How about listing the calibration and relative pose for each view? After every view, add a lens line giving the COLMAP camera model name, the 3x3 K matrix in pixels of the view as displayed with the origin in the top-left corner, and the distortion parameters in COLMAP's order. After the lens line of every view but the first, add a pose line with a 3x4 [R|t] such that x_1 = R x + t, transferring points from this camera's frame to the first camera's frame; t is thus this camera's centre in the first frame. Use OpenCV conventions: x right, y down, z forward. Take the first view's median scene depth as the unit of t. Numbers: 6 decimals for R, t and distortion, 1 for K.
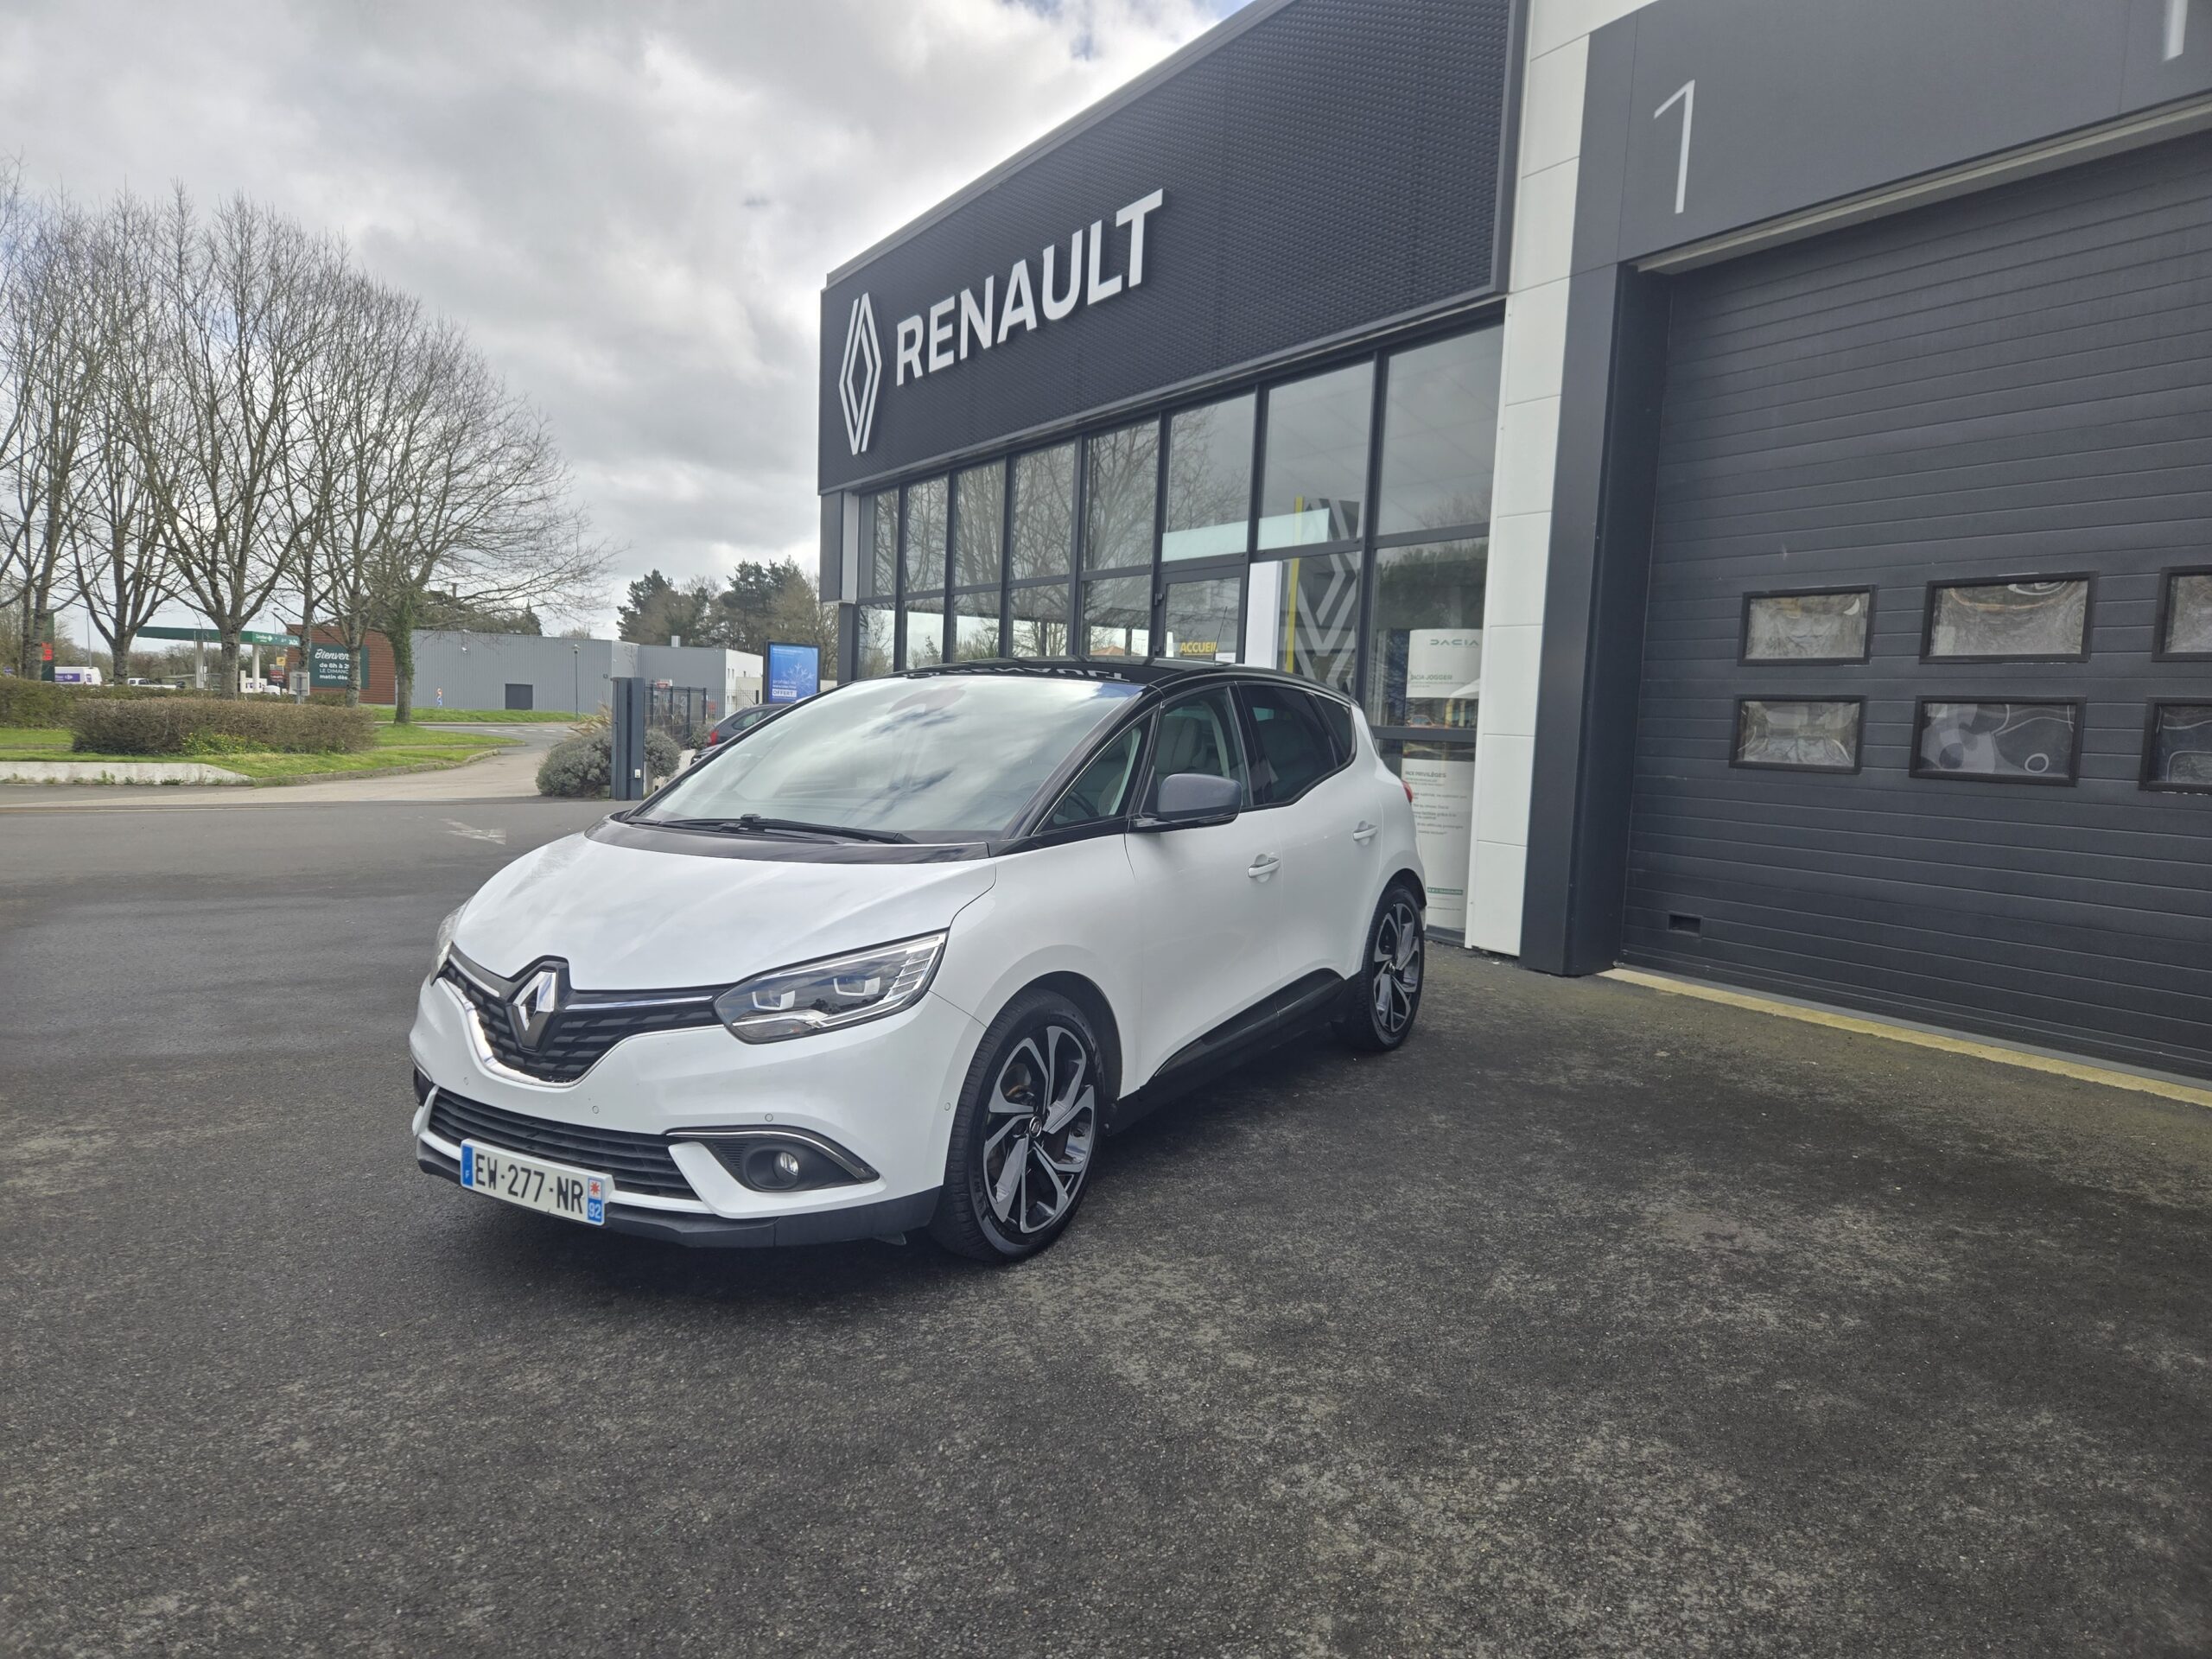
lens RADIAL K [[1487.3, 0, 1069.6], [0, 1487.3, 840.6], [0, 0, 1]] dist [0.077524, -0.059159]
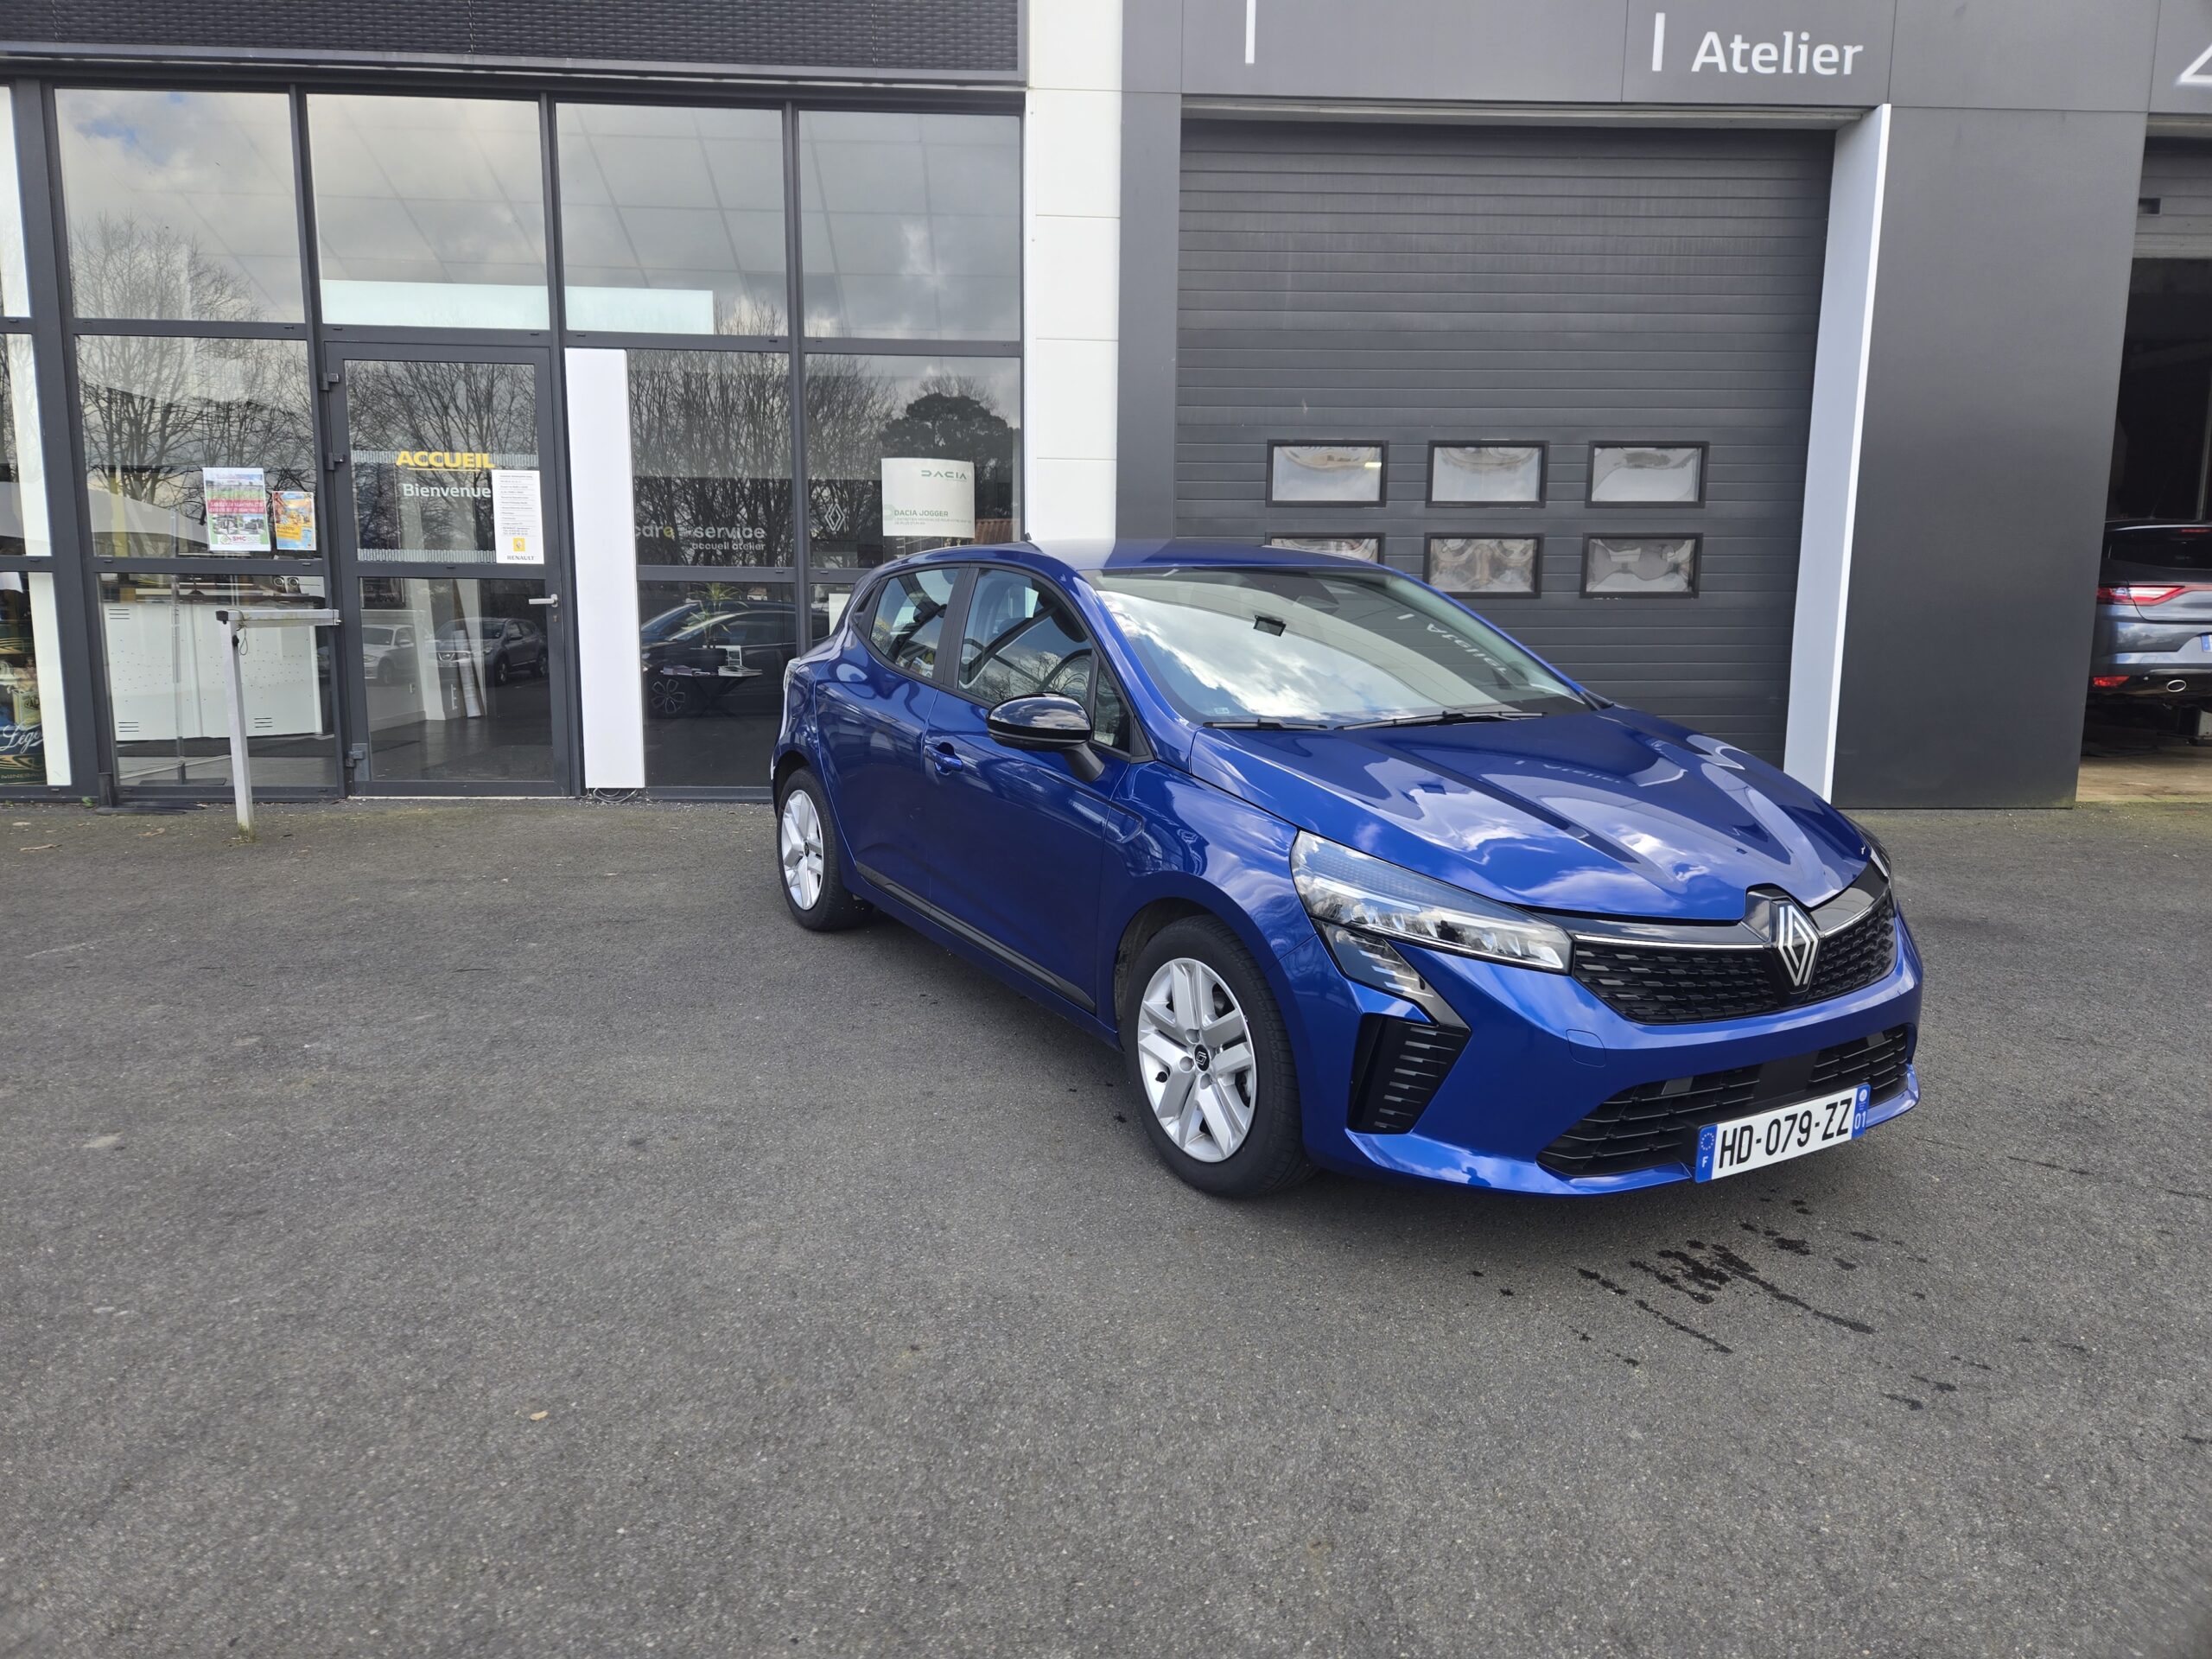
lens RADIAL K [[1486.7, 0, 1084.4], [0, 1486.7, 816.4], [0, 0, 1]] dist [0.075792, -0.059732]
pose [[0.451017, -0.164400, 0.877244, -0.246803], [0.088445, 0.986284, 0.139363, -0.021551], [-0.888122, 0.014733, 0.459371, 0.239524]]
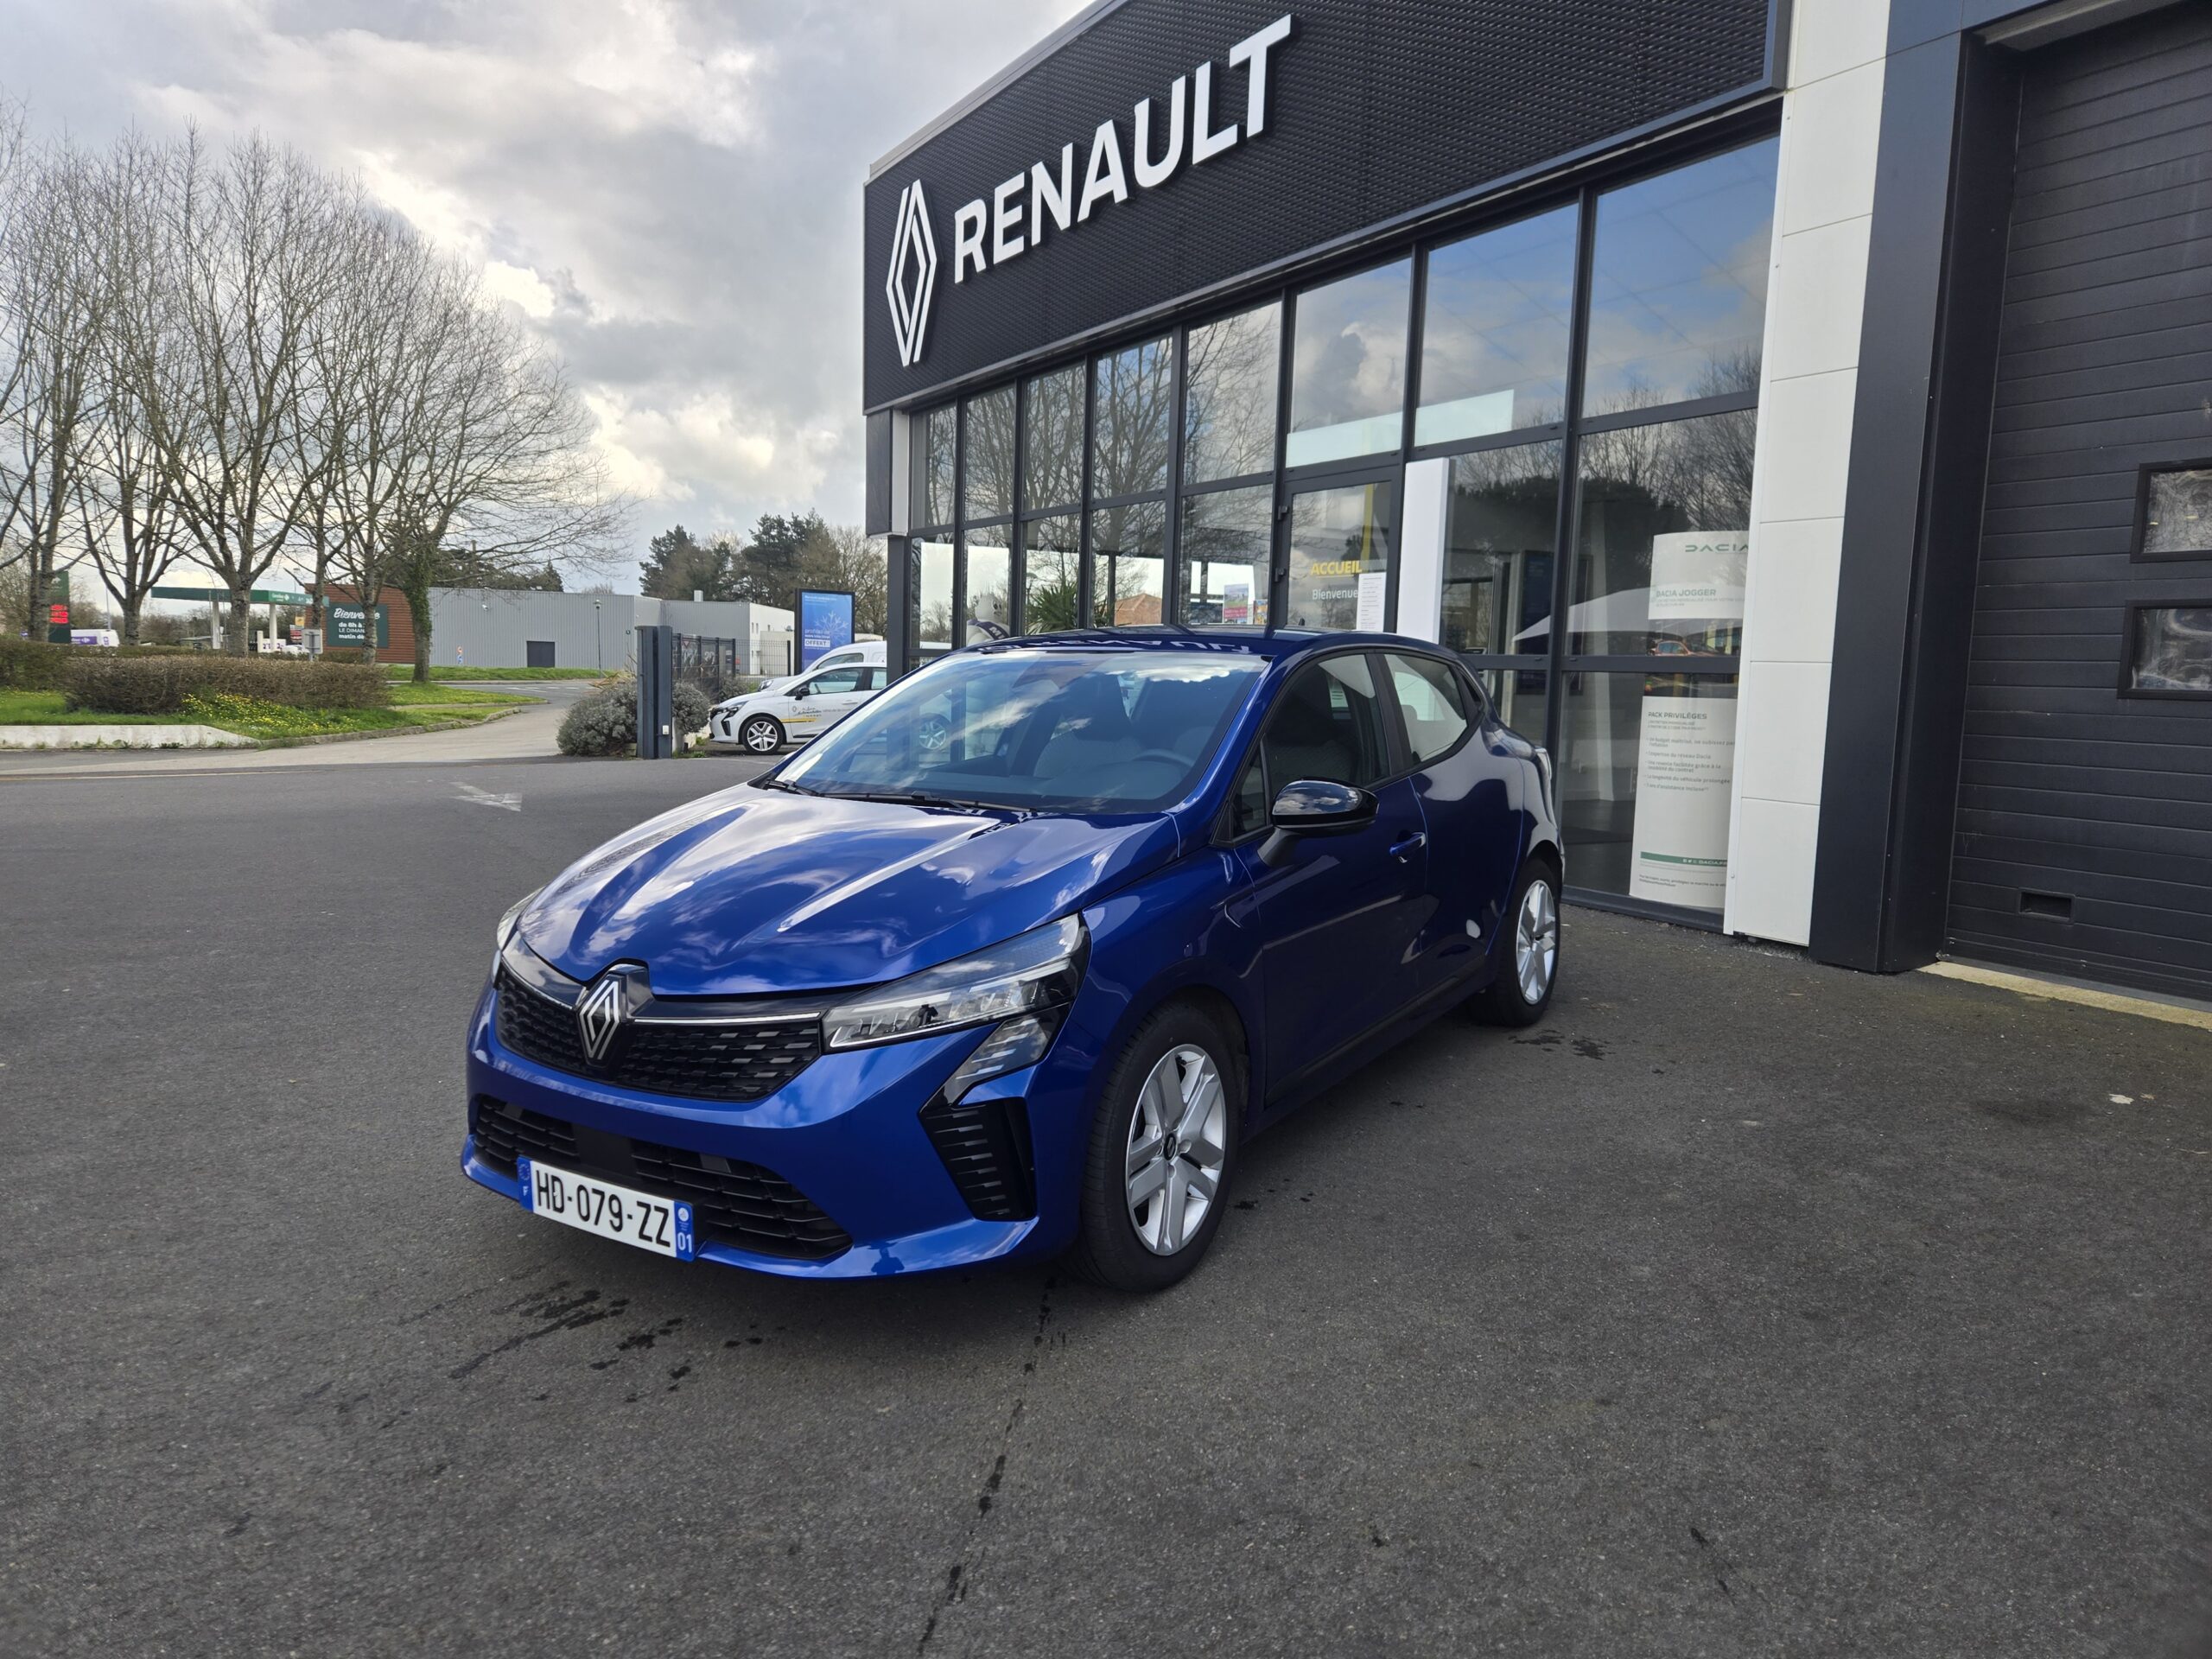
lens RADIAL K [[1486.7, 0, 1084.4], [0, 1486.7, 816.4], [0, 0, 1]] dist [0.075792, -0.059732]
pose [[0.999896, -0.012697, -0.006784, -0.029616], [0.012804, 0.999789, 0.016046, -0.003276], [0.006578, -0.016131, 0.999848, 0.091860]]
